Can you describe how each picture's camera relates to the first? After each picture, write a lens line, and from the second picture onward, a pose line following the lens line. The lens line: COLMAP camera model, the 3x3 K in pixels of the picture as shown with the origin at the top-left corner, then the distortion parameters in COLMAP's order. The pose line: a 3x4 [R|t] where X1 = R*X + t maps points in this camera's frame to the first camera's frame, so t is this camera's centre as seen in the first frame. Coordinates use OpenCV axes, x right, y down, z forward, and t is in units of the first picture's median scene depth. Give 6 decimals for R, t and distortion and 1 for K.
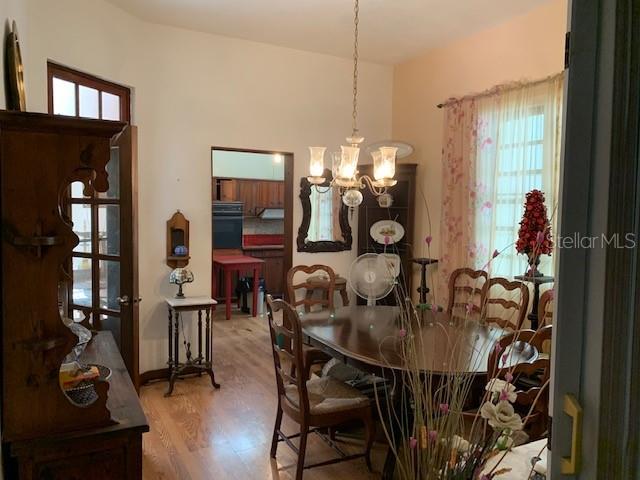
lens RADIAL K [[488.8, 0, 321.1], [0, 488.8, 240.3], [0, 0, 1]] dist [-0.004201, -0.014570]
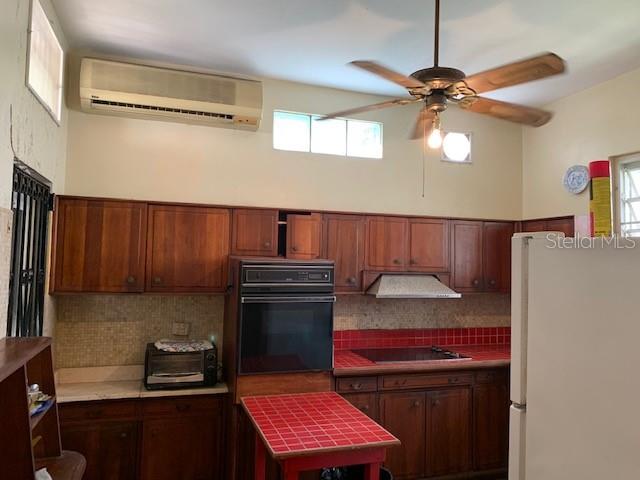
lens RADIAL K [[488.8, 0, 321.3], [0, 488.8, 240.8], [0, 0, 1]] dist [-0.004201, -0.014570]
pose [[0.983619, -0.015430, -0.179599, -0.089290], [-0.007808, 0.991747, -0.127969, -0.038220], [0.180091, 0.127275, 0.975381, 0.548245]]
